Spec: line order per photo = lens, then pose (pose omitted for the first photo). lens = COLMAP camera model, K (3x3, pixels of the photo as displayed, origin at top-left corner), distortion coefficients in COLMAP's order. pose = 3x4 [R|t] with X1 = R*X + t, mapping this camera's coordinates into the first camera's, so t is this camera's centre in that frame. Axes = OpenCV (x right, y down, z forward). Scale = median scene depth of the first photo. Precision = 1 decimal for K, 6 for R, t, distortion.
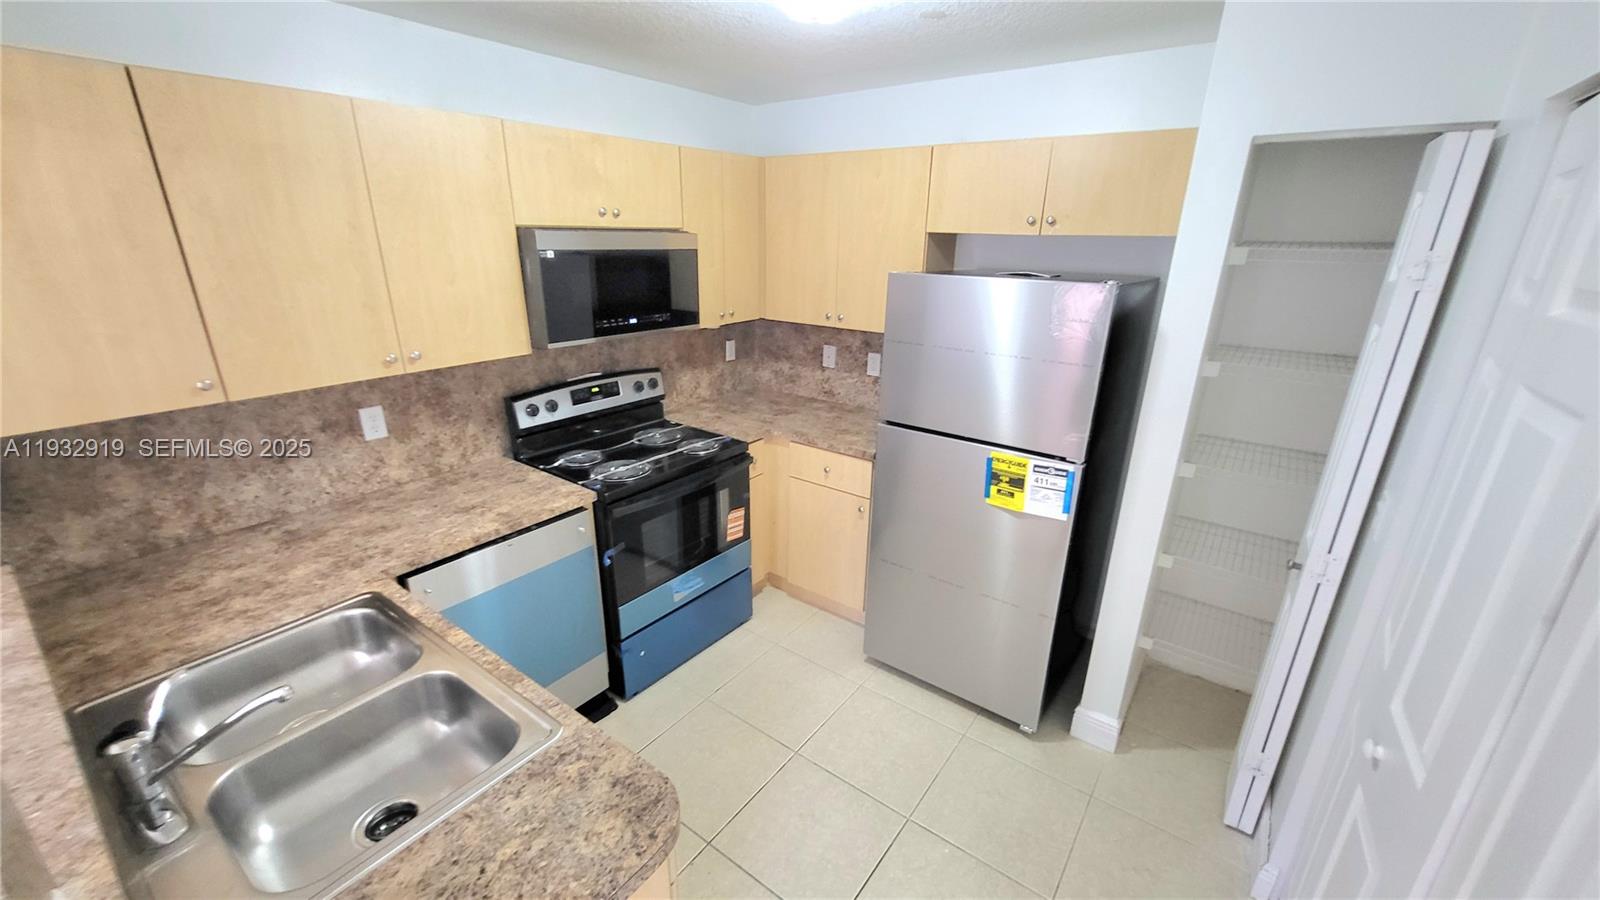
lens RADIAL K [[631.1, 0, 797.4], [0, 631.1, 455.0], [0, 0, 1]] dist [0.003106, -0.002303]
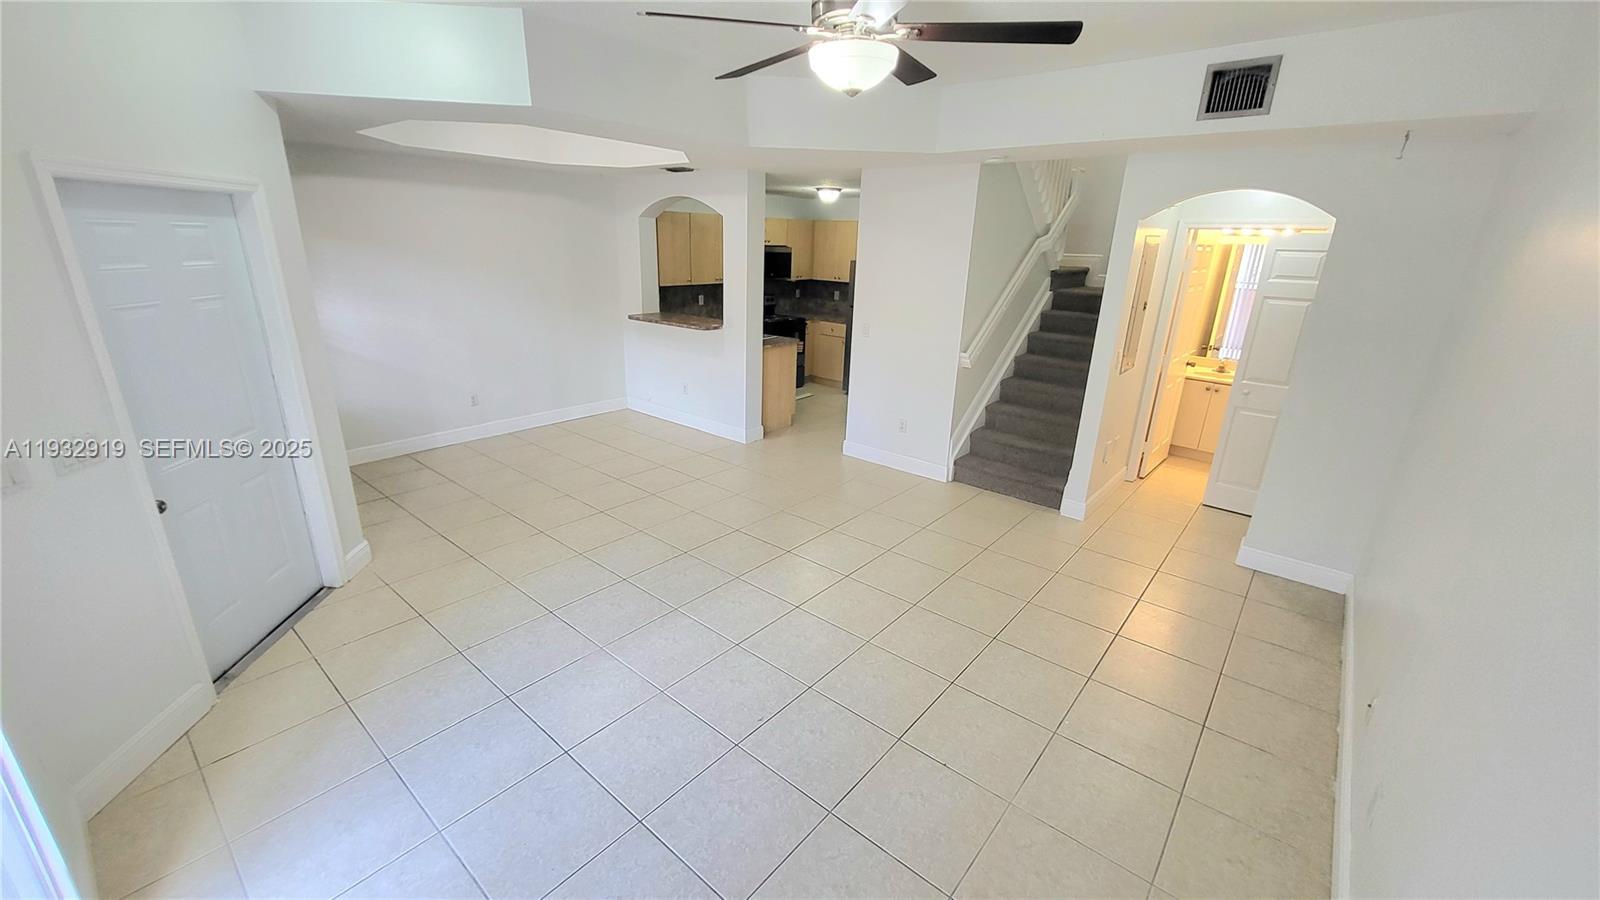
lens RADIAL K [[631.1, 0, 797.4], [0, 631.1, 455.0], [0, 0, 1]] dist [0.003106, -0.002303]
pose [[0.998216, 0.035482, -0.048027, 0.051331], [-0.036150, 0.999260, -0.013126, 0.727447], [0.047525, 0.014839, 0.998760, -2.138761]]
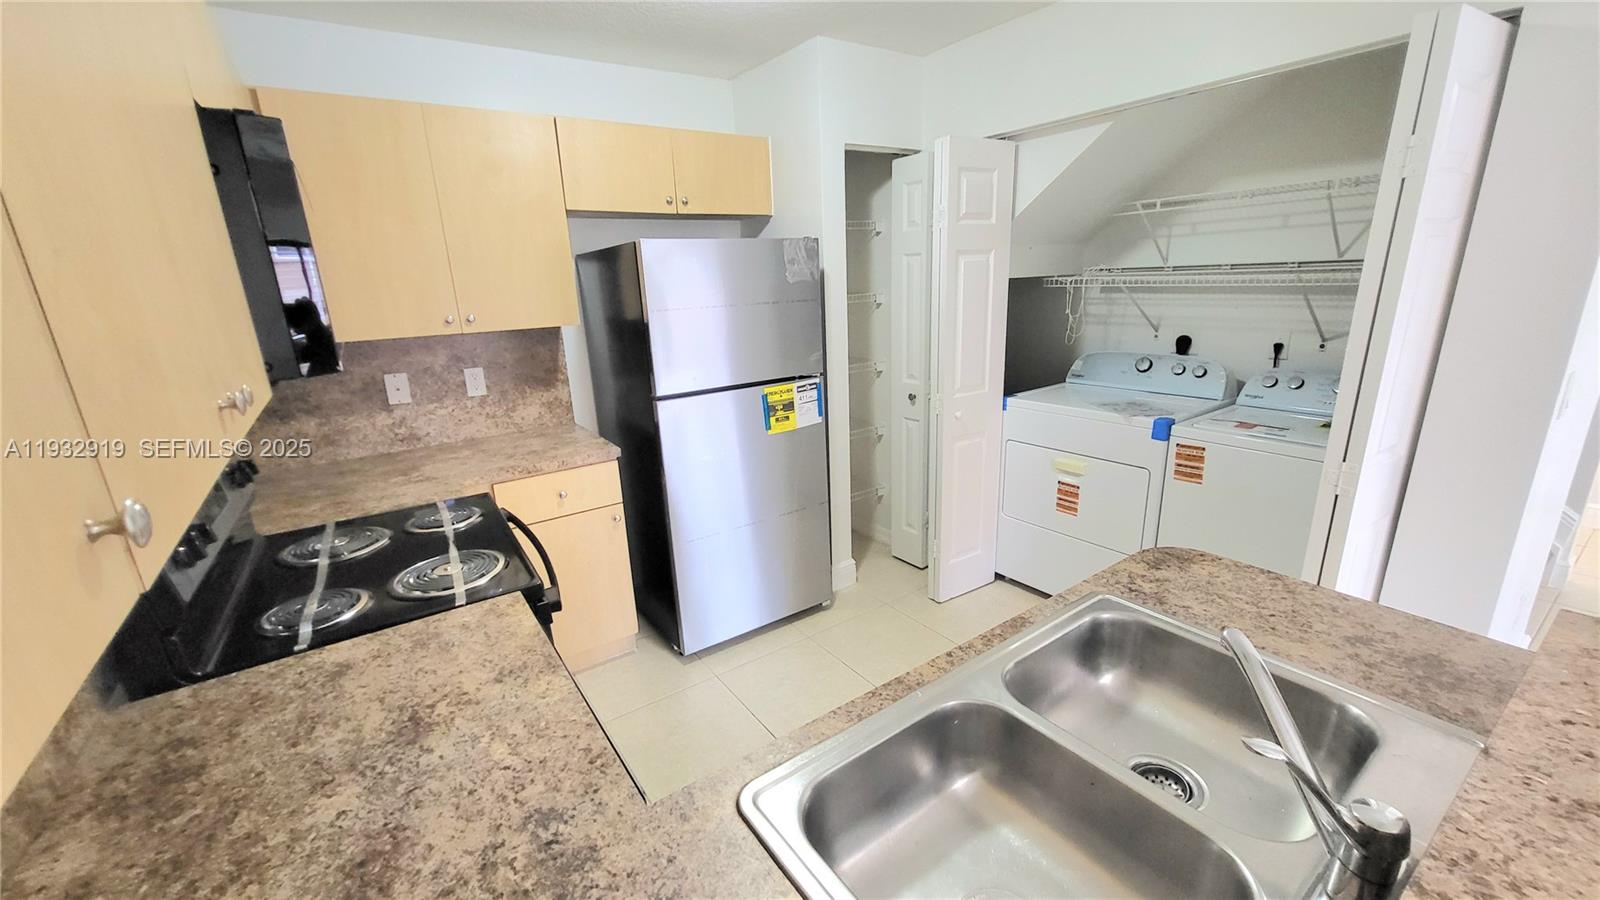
lens RADIAL K [[631.1, 0, 797.4], [0, 631.1, 455.0], [0, 0, 1]] dist [0.003106, -0.002303]
pose [[0.324829, -0.289854, 0.900261, -0.652396], [0.359975, 0.918126, 0.165721, -0.055999], [-0.874588, 0.270240, 0.402574, 0.444562]]
